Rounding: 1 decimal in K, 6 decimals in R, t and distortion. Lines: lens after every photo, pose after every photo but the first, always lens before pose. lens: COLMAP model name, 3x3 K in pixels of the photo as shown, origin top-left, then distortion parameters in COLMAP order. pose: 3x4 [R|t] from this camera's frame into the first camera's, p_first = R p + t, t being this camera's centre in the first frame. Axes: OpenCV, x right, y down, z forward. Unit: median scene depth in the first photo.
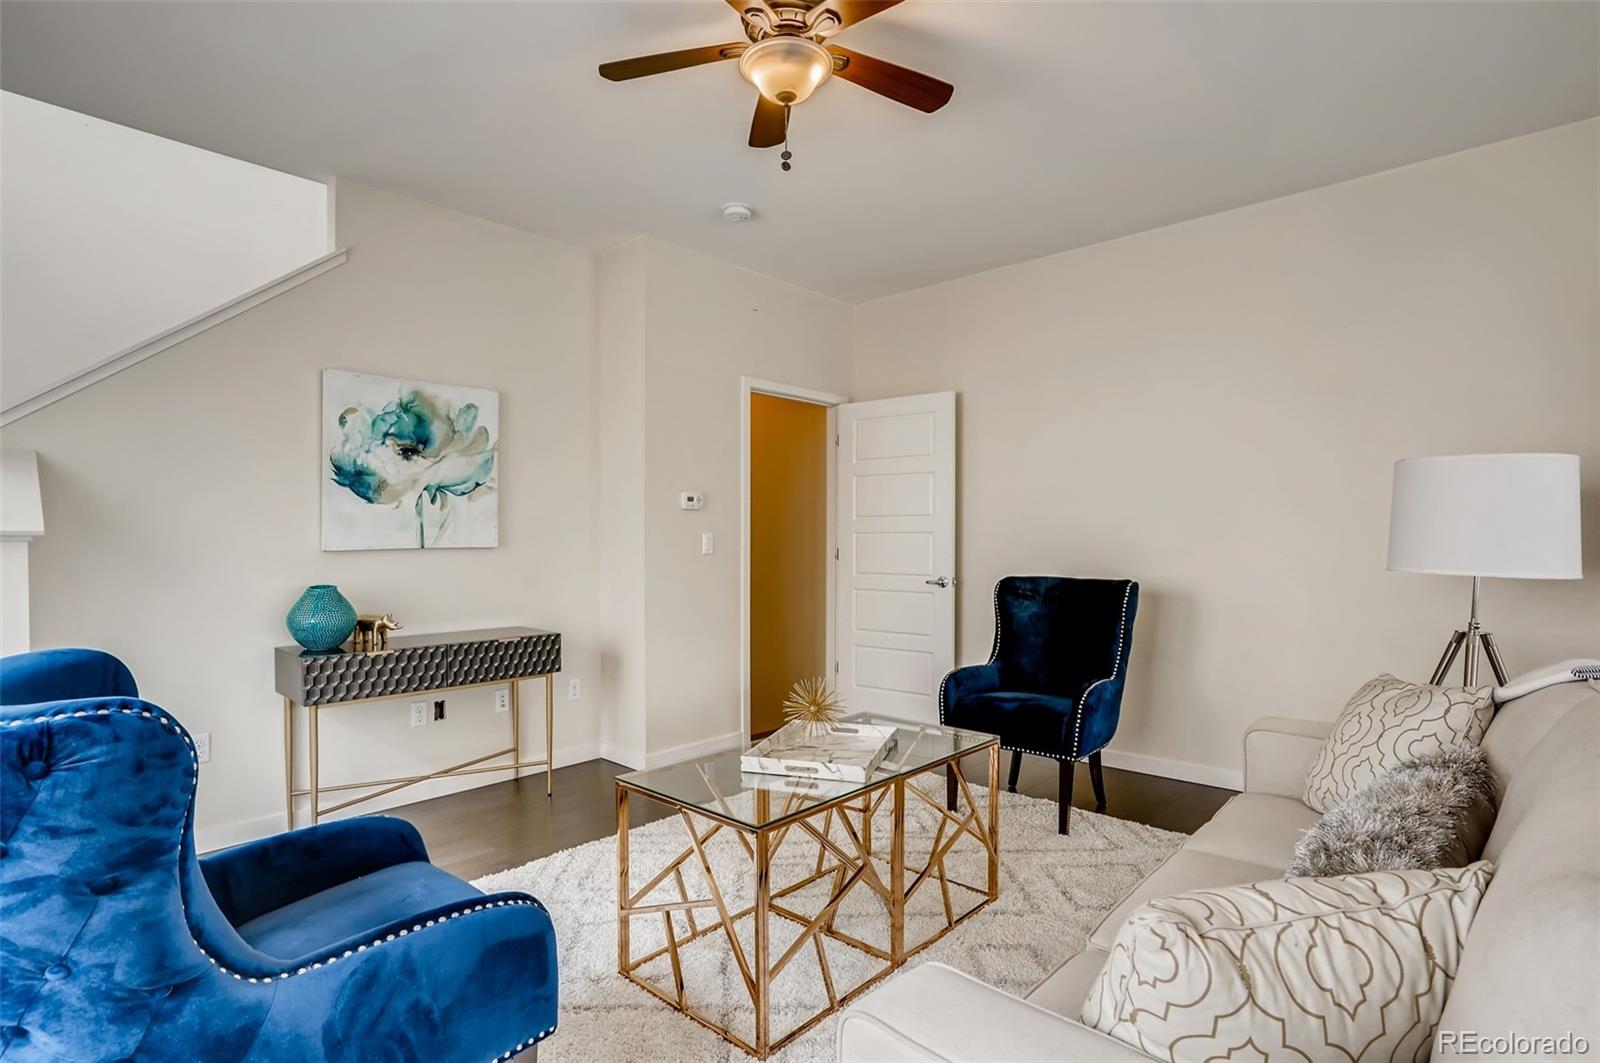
lens RADIAL K [[786.2, 0, 800.9], [0, 786.2, 528.5], [0, 0, 1]] dist [-0.034222, 0.022470]
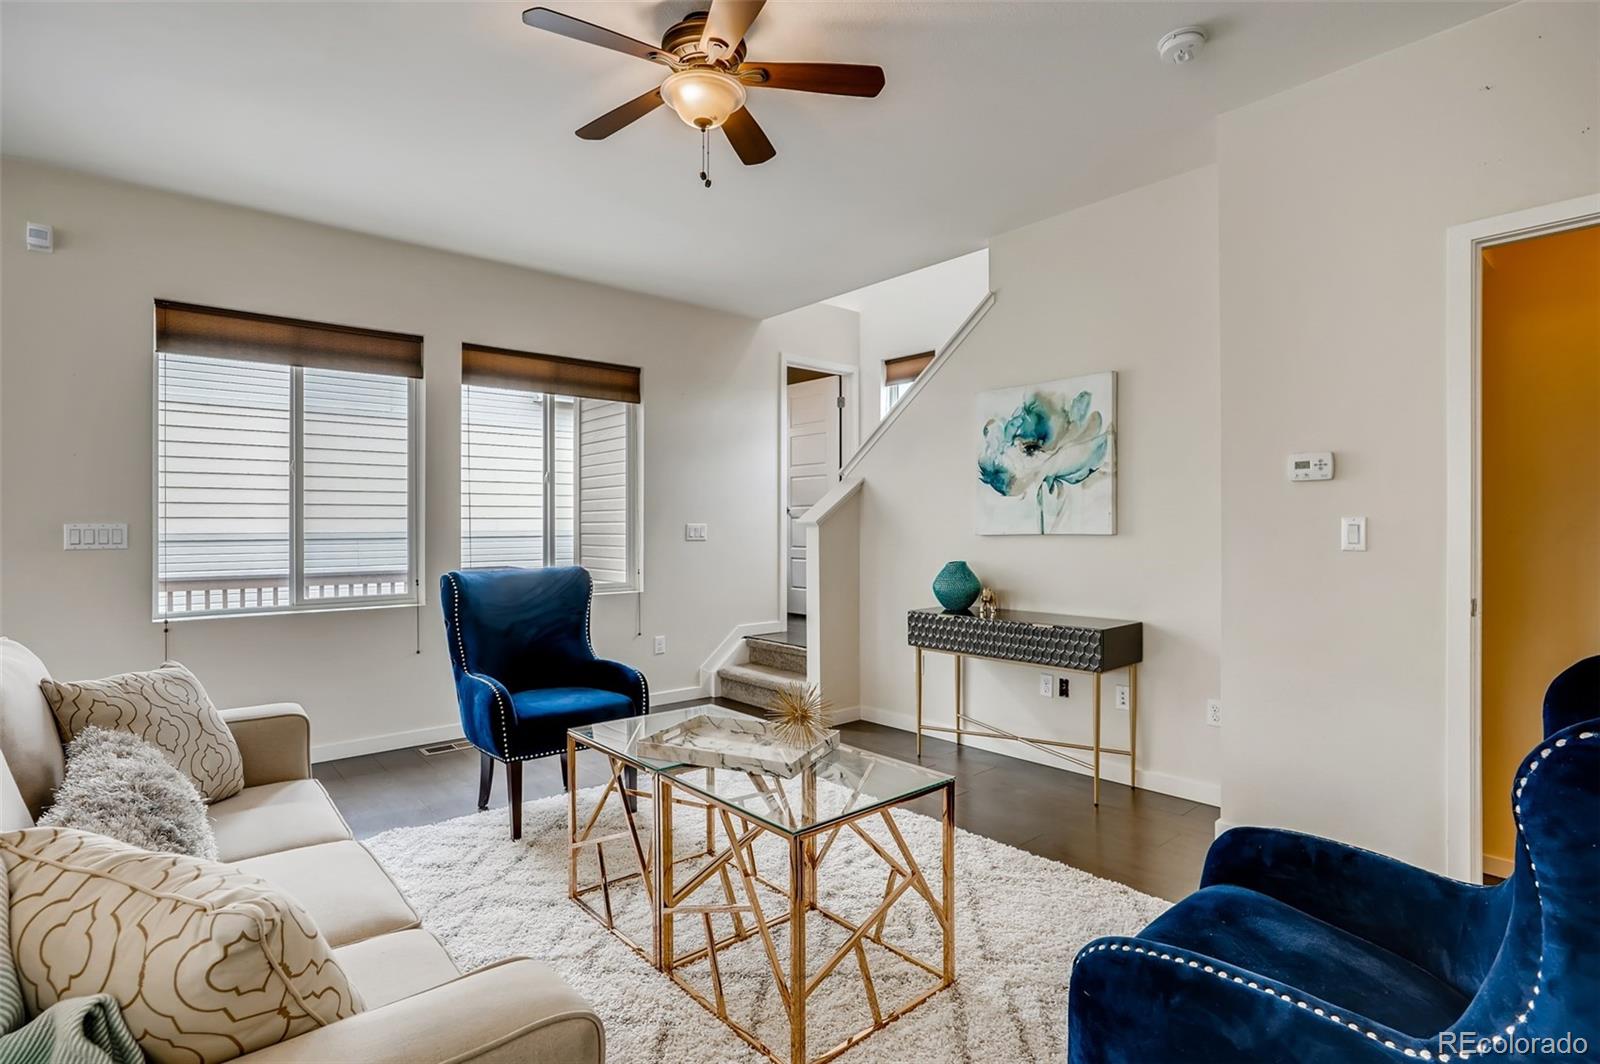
lens RADIAL K [[786.2, 0, 800.9], [0, 786.2, 529.0], [0, 0, 1]] dist [-0.034222, 0.022470]
pose [[-0.109000, 0.002133, -0.994040, 0.644967], [0.007864, 0.999968, 0.001283, 0.013561], [0.994011, -0.007677, -0.109013, 0.779385]]
